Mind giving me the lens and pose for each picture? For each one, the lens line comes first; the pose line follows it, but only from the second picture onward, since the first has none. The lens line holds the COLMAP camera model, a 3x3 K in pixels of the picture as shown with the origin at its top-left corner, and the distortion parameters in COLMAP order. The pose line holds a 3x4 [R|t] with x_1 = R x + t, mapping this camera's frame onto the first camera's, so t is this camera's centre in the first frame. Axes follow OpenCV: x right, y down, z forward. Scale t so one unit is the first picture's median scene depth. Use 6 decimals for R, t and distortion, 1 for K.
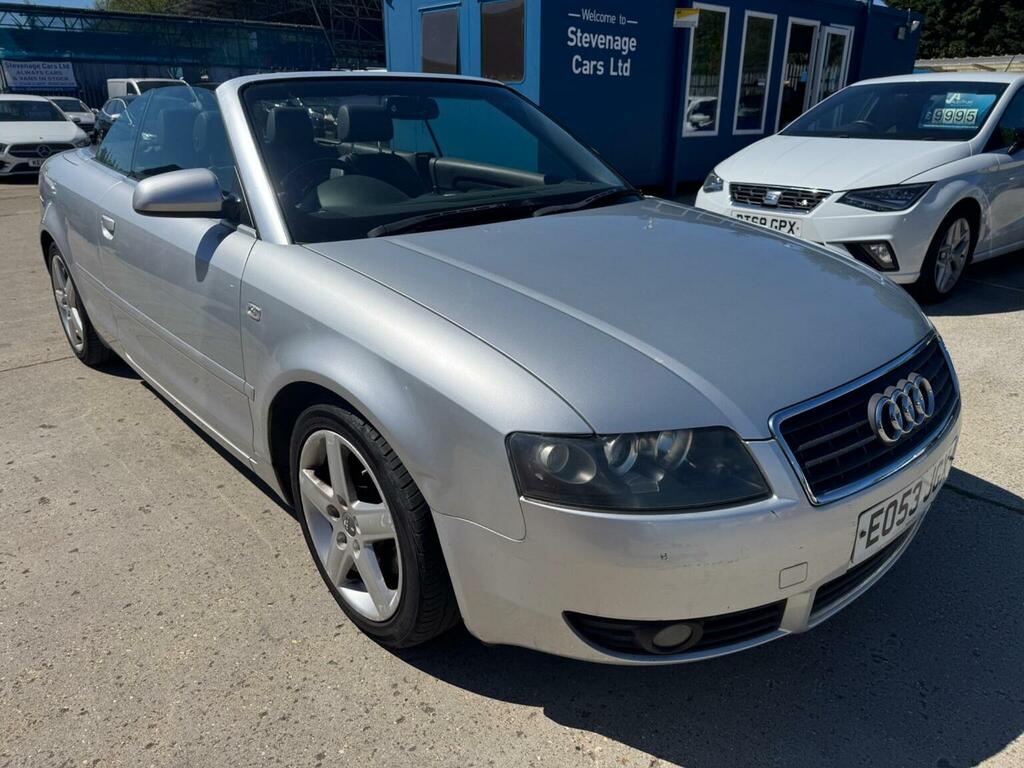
lens RADIAL K [[734.1, 0, 516.5], [0, 734.1, 384.0], [0, 0, 1]] dist [0.067252, -0.093464]
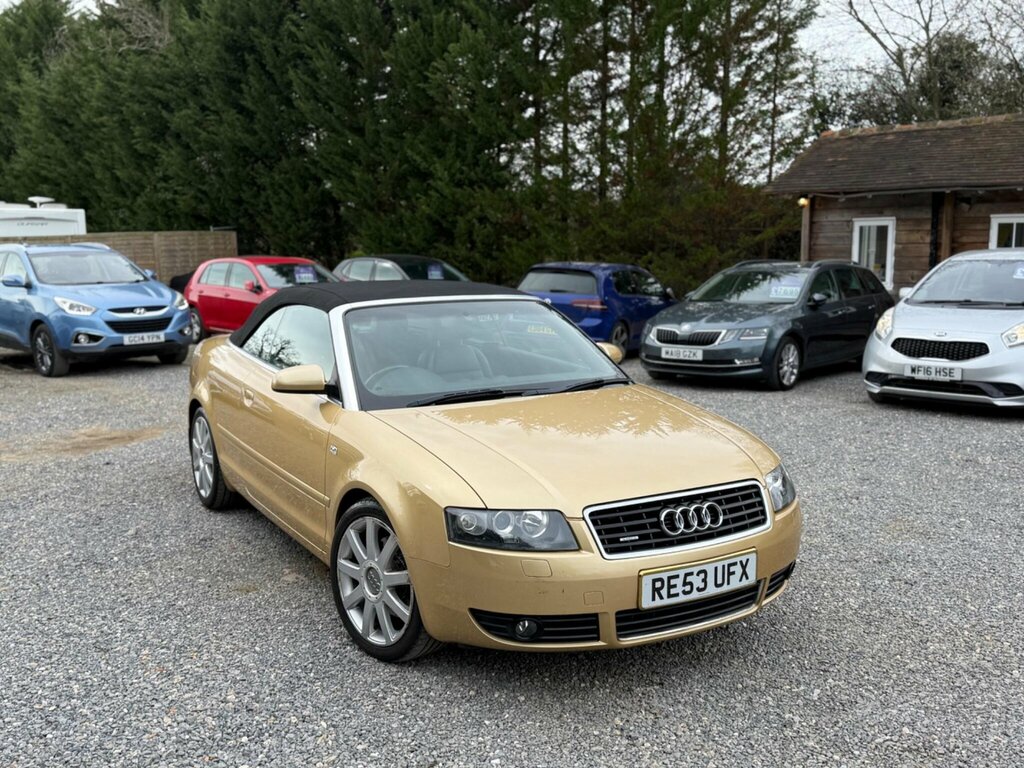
lens RADIAL K [[1026.7, 0, 506.9], [0, 1026.7, 389.2], [0, 0, 1]] dist [0.184462, -0.413575]
pose [[0.977196, 0.027554, -0.210545, 0.633836], [-0.073926, 0.973661, -0.215685, 0.299892], [0.199056, 0.226331, 0.953494, -1.451033]]
